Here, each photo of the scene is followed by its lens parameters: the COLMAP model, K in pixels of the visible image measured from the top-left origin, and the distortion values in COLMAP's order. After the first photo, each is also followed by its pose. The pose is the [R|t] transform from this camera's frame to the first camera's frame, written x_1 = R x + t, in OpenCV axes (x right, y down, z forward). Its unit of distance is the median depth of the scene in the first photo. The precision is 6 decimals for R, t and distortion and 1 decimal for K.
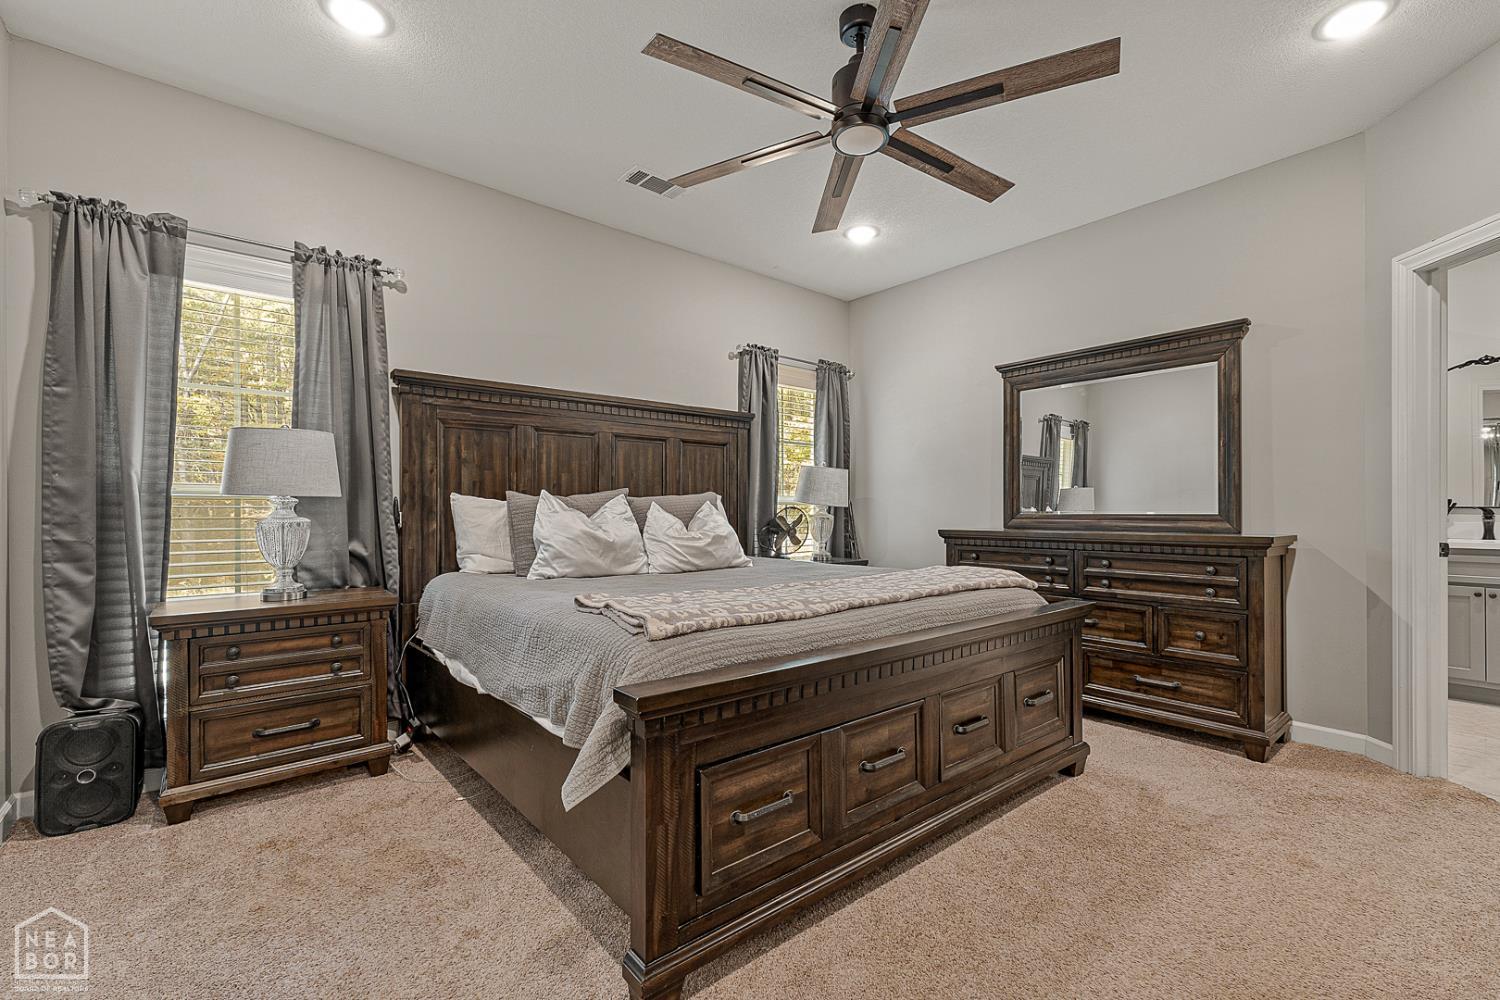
lens RADIAL K [[645.5, 0, 747.2], [0, 645.5, 505.0], [0, 0, 1]] dist [-0.002767, 0.001358]
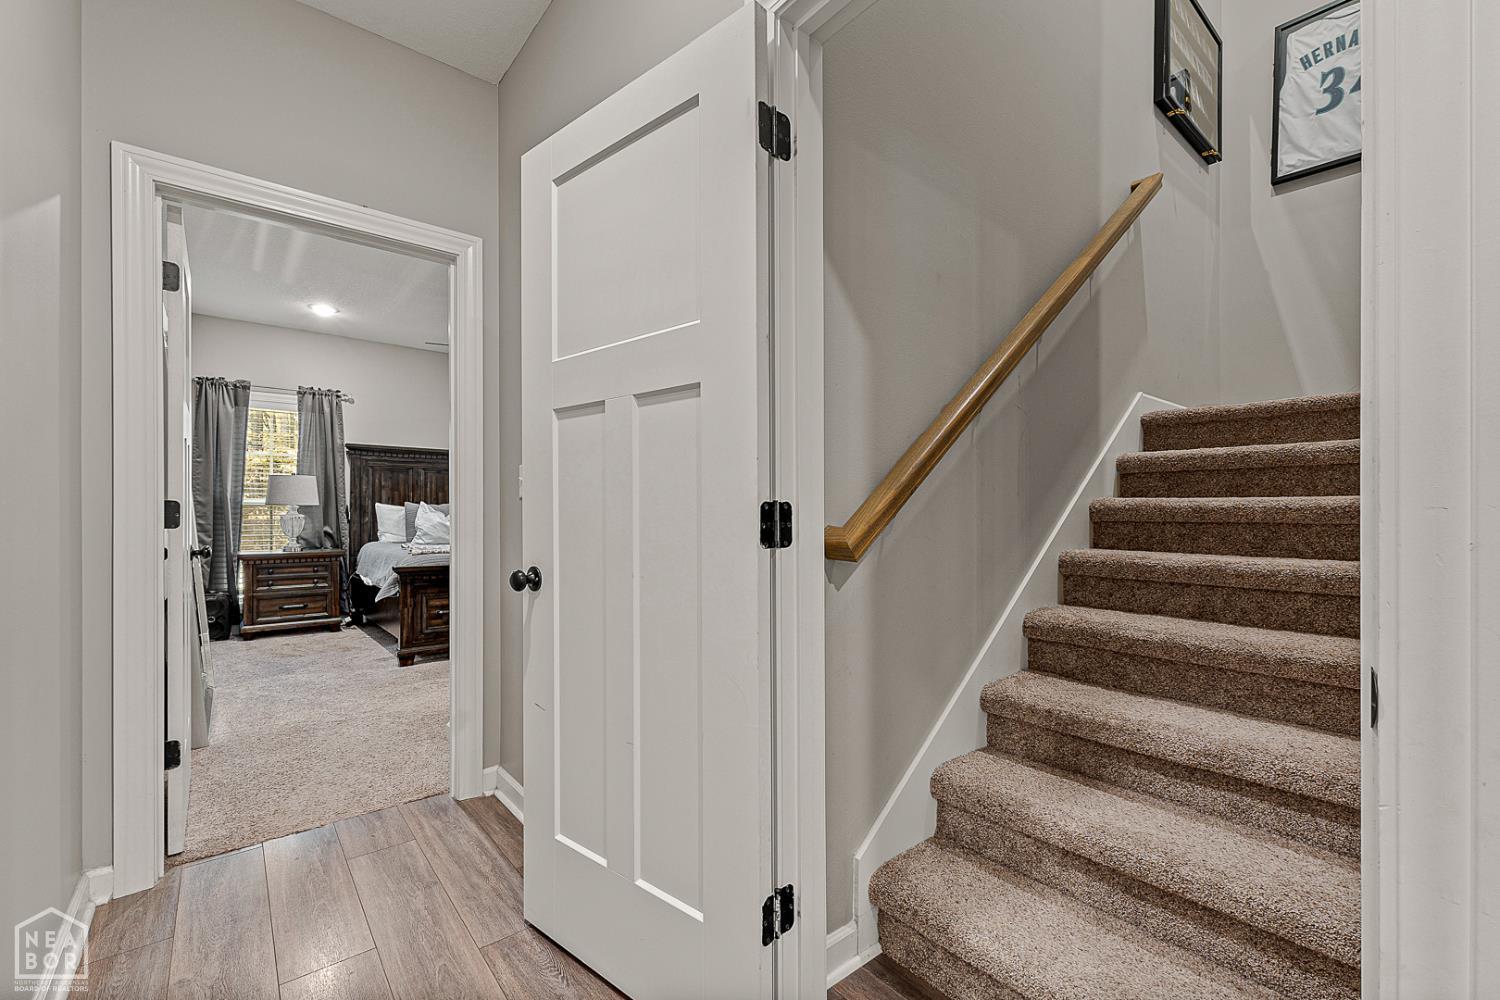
lens RADIAL K [[645.5, 0, 753.5], [0, 645.5, 505.8], [0, 0, 1]] dist [-0.002767, 0.001358]
pose [[0.999977, 0.004055, -0.005412, 0.815298], [-0.004069, 0.999988, -0.002543, -0.010763], [0.005402, 0.002565, 0.999982, -1.123297]]
